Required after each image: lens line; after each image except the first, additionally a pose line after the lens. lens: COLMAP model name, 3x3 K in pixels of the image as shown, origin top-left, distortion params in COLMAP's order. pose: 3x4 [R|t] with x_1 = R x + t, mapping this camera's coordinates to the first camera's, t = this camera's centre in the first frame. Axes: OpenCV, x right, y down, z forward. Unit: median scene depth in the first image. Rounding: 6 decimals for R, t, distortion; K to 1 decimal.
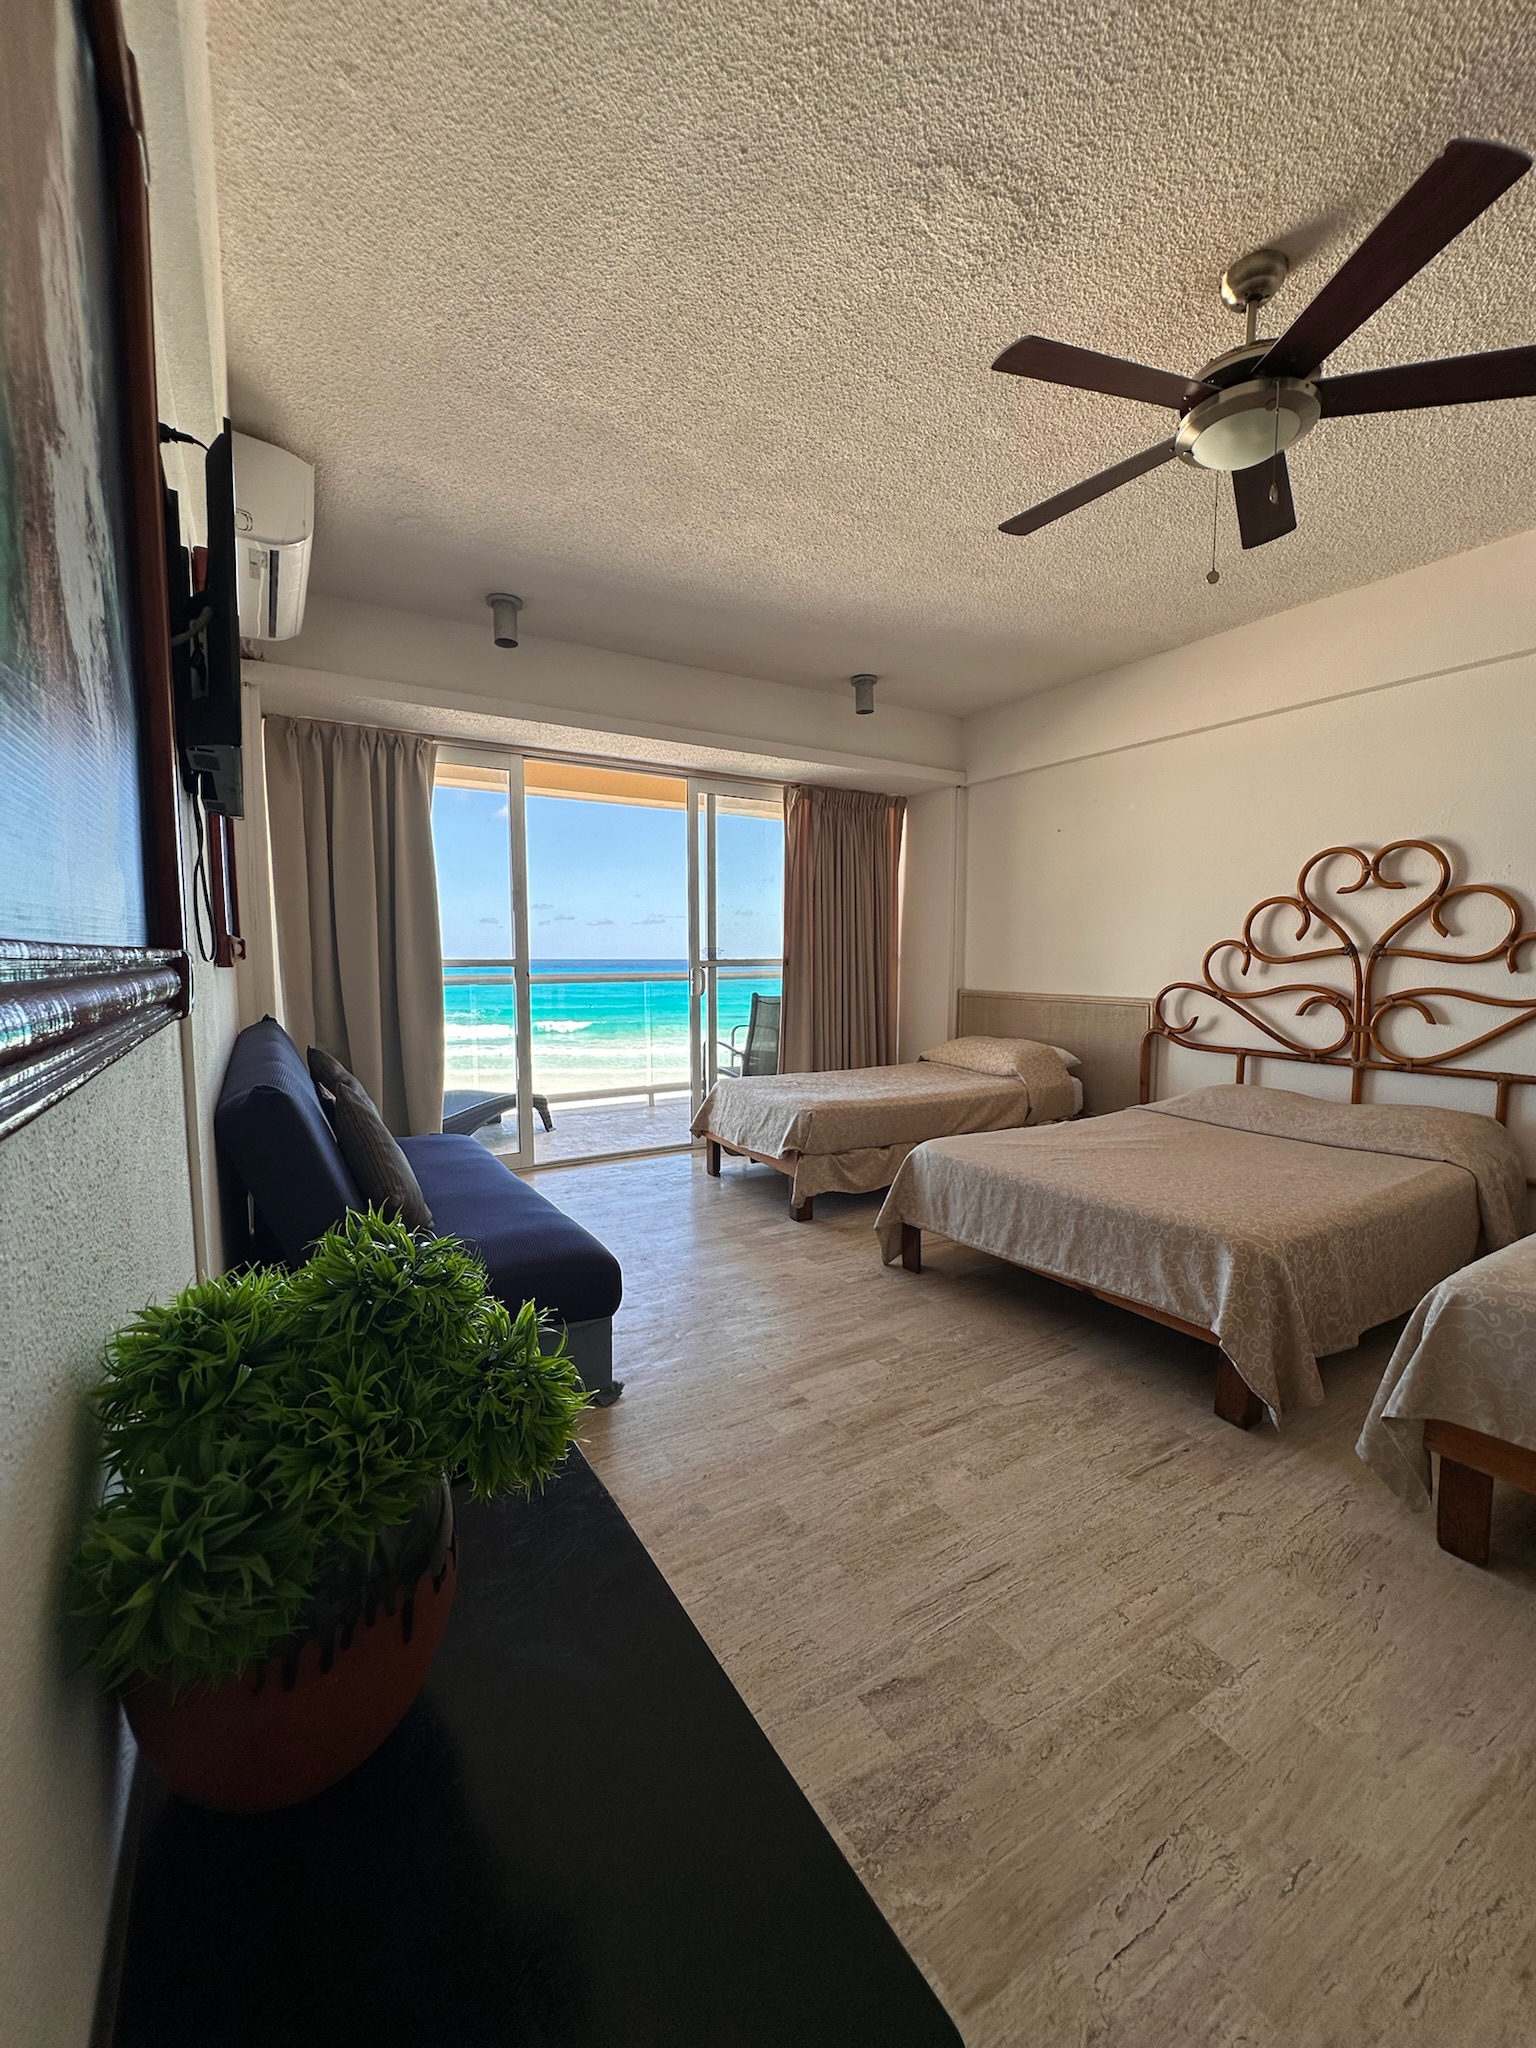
lens RADIAL K [[820.9, 0, 767.9], [0, 820.9, 1024.2], [0, 0, 1]] dist [-0.003421, -0.000854]
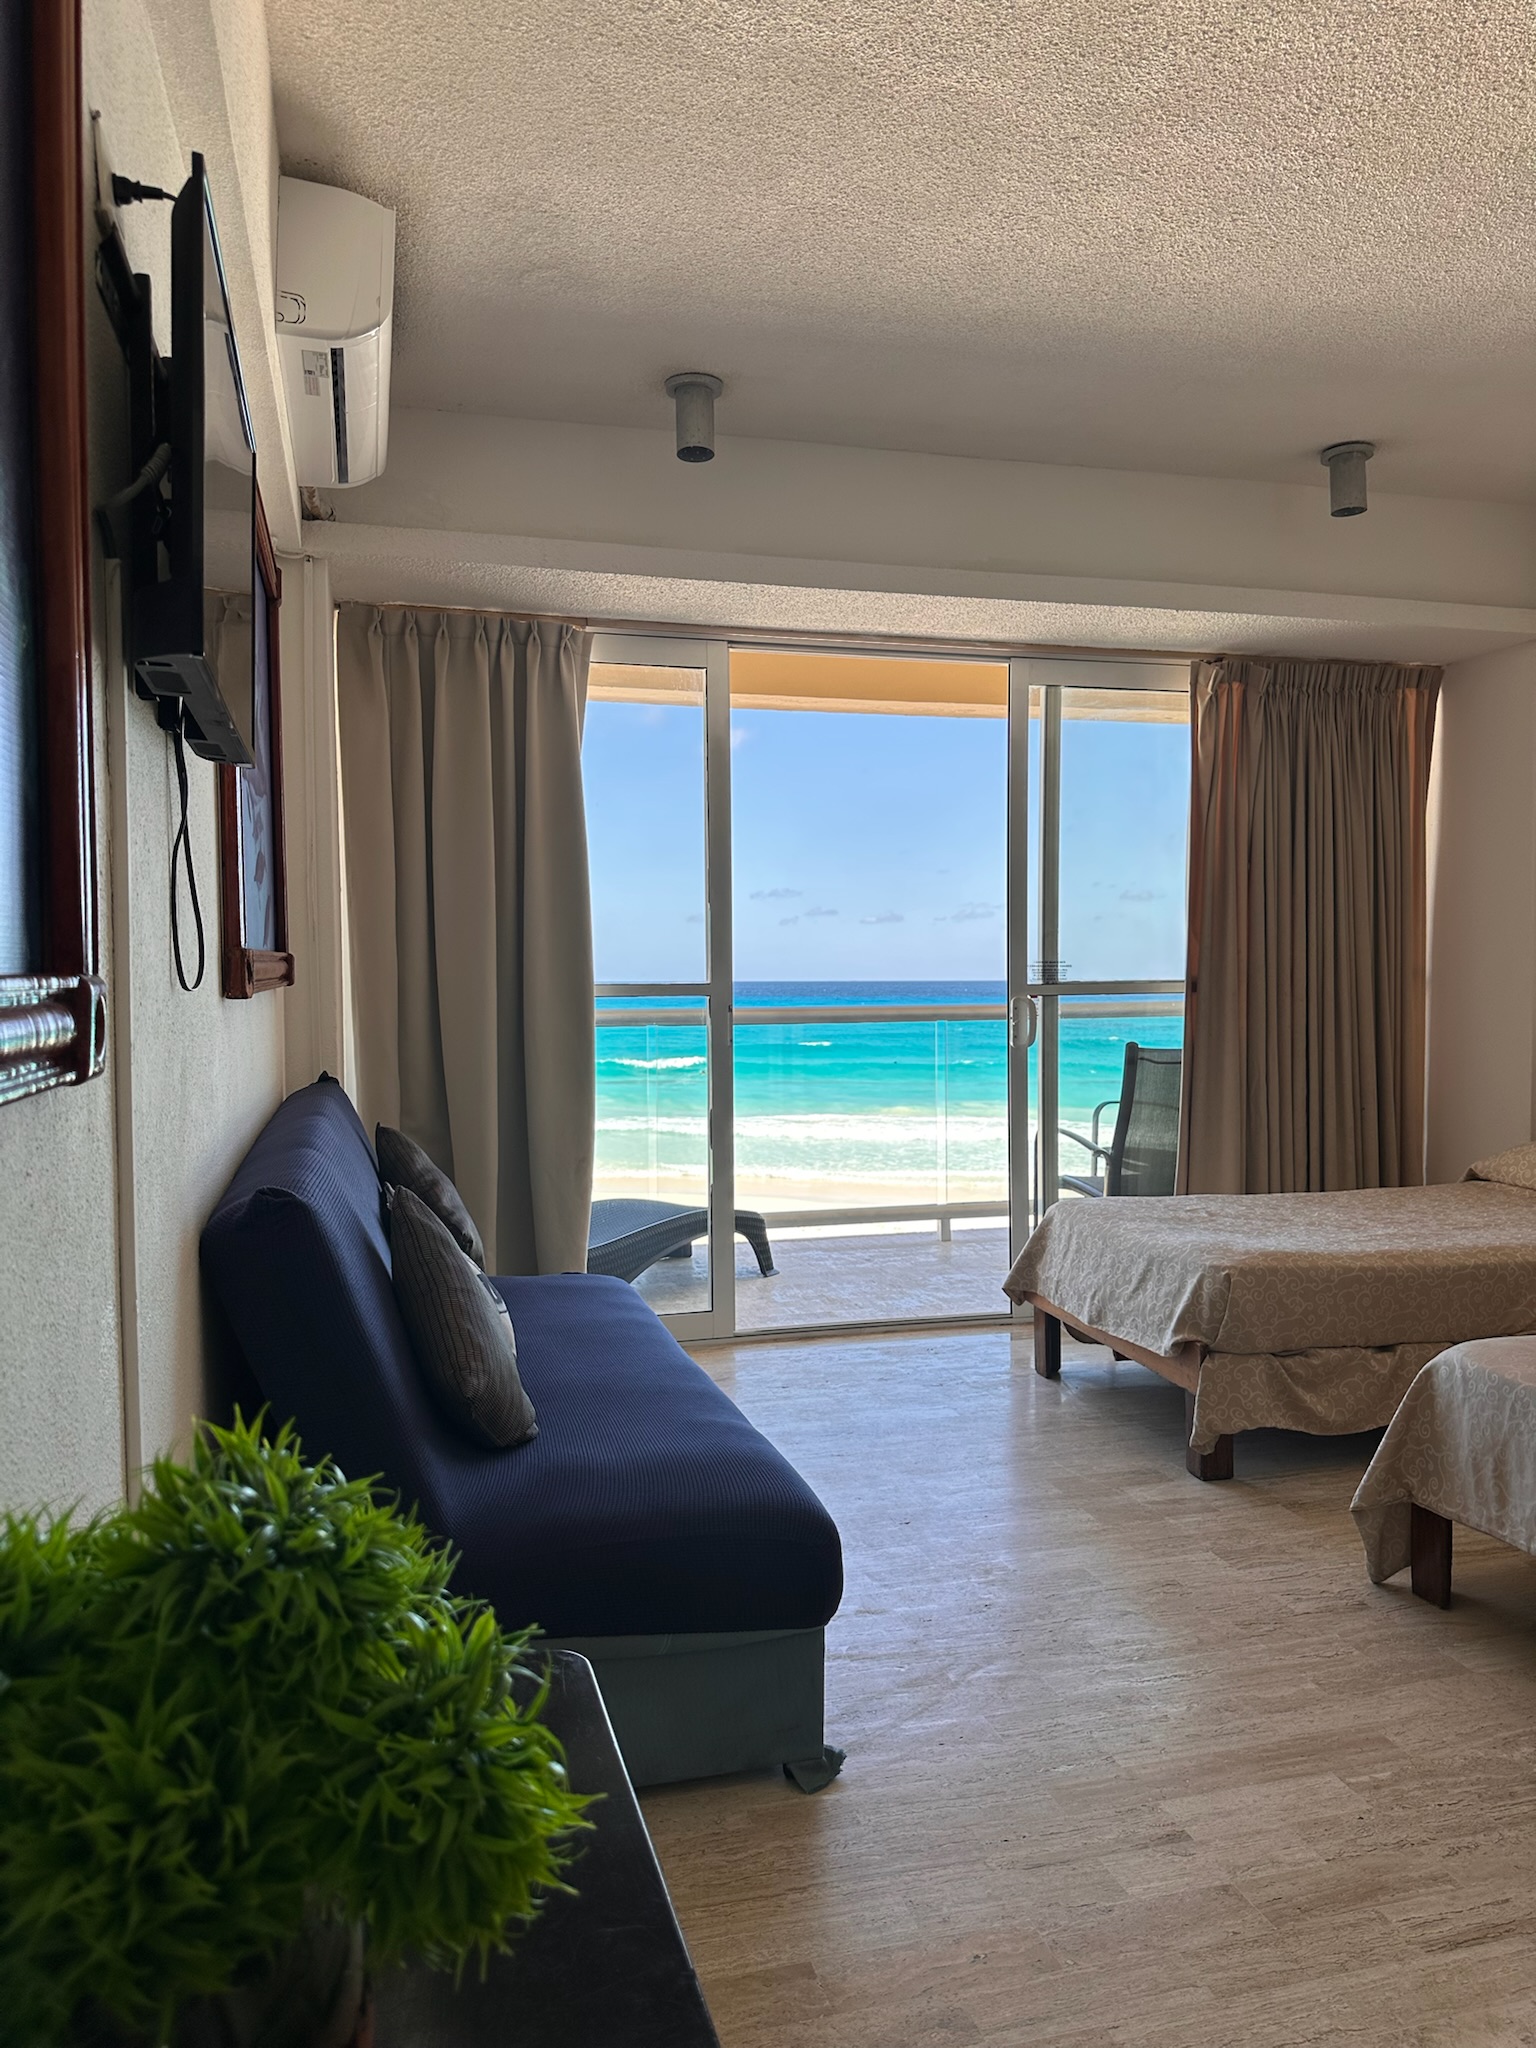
lens RADIAL K [[1444.9, 0, 765.7], [0, 1444.9, 1027.7], [0, 0, 1]] dist [0.054526, -0.072311]
pose [[0.960243, 0.004915, -0.279123, 0.031203], [-0.017732, 0.998900, -0.043413, -0.003085], [0.278602, 0.046637, 0.959274, 0.017788]]
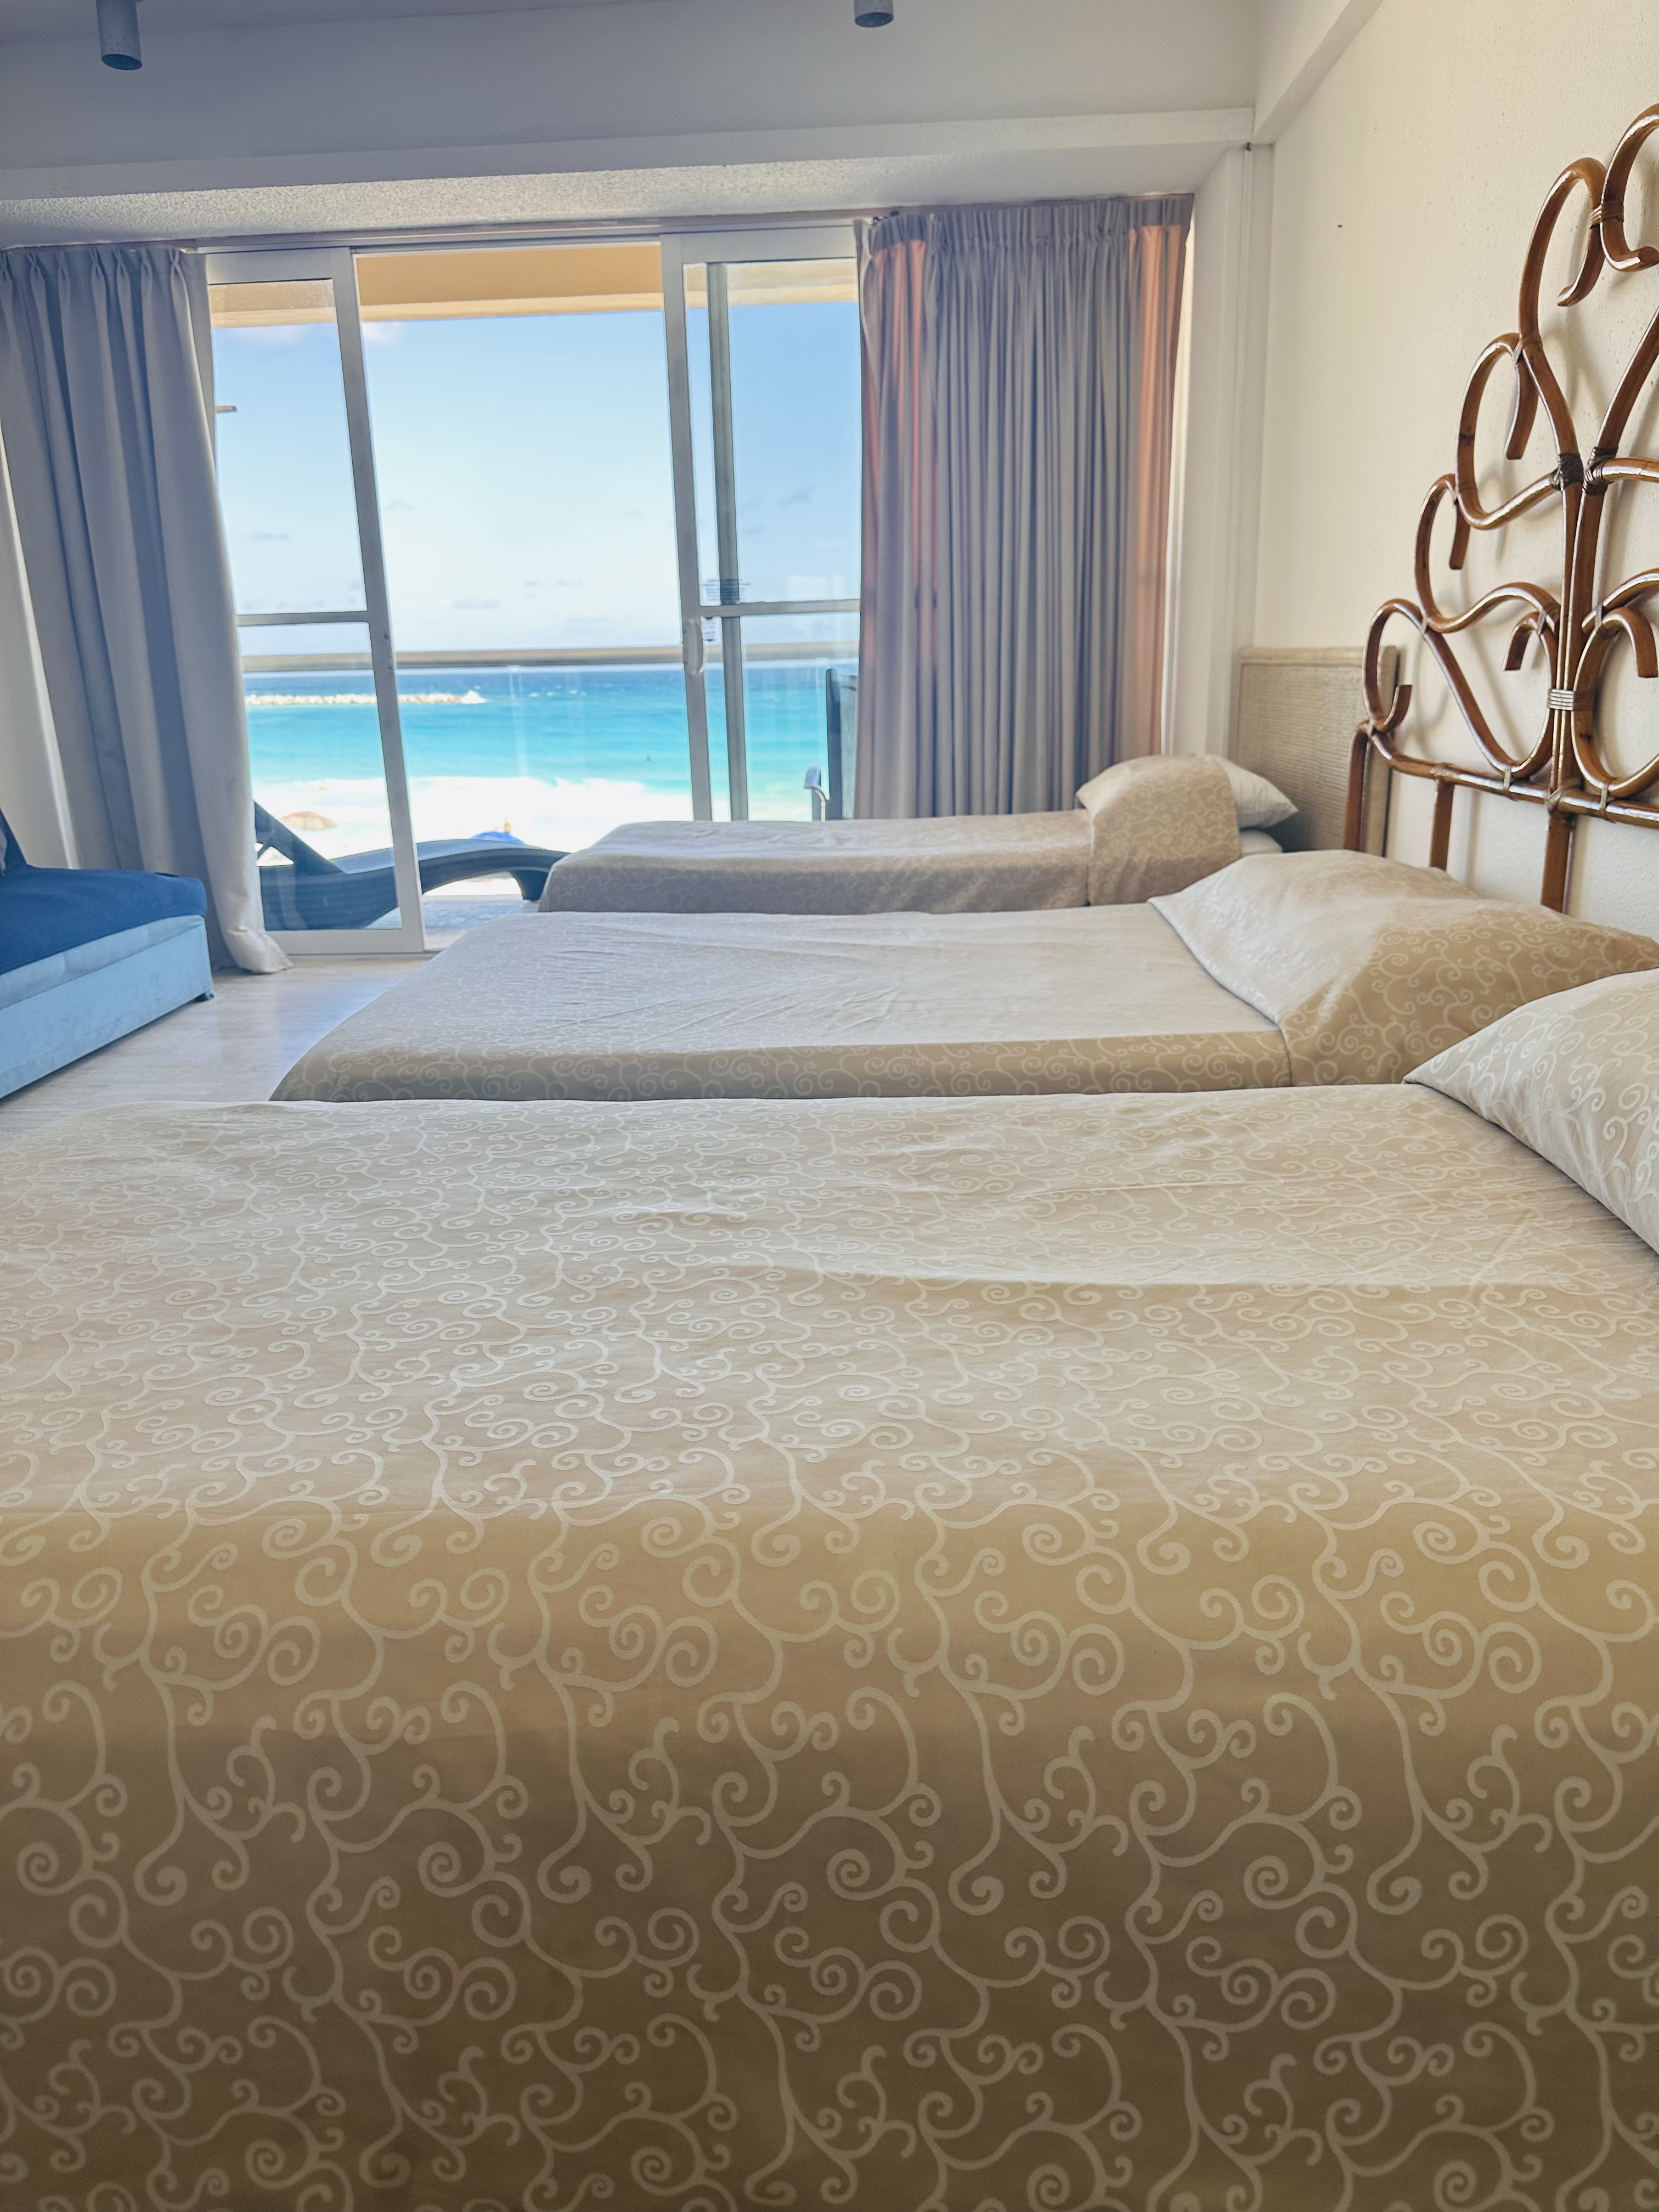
lens RADIAL K [[1560.6, 0, 809.9], [0, 1560.6, 1097.2], [0, 0, 1]] dist [0.054526, -0.072311]
pose [[0.825620, 0.131372, -0.548719, 0.933092], [-0.018246, 0.978224, 0.206750, 0.040204], [0.563931, -0.160685, 0.810038, 0.237684]]
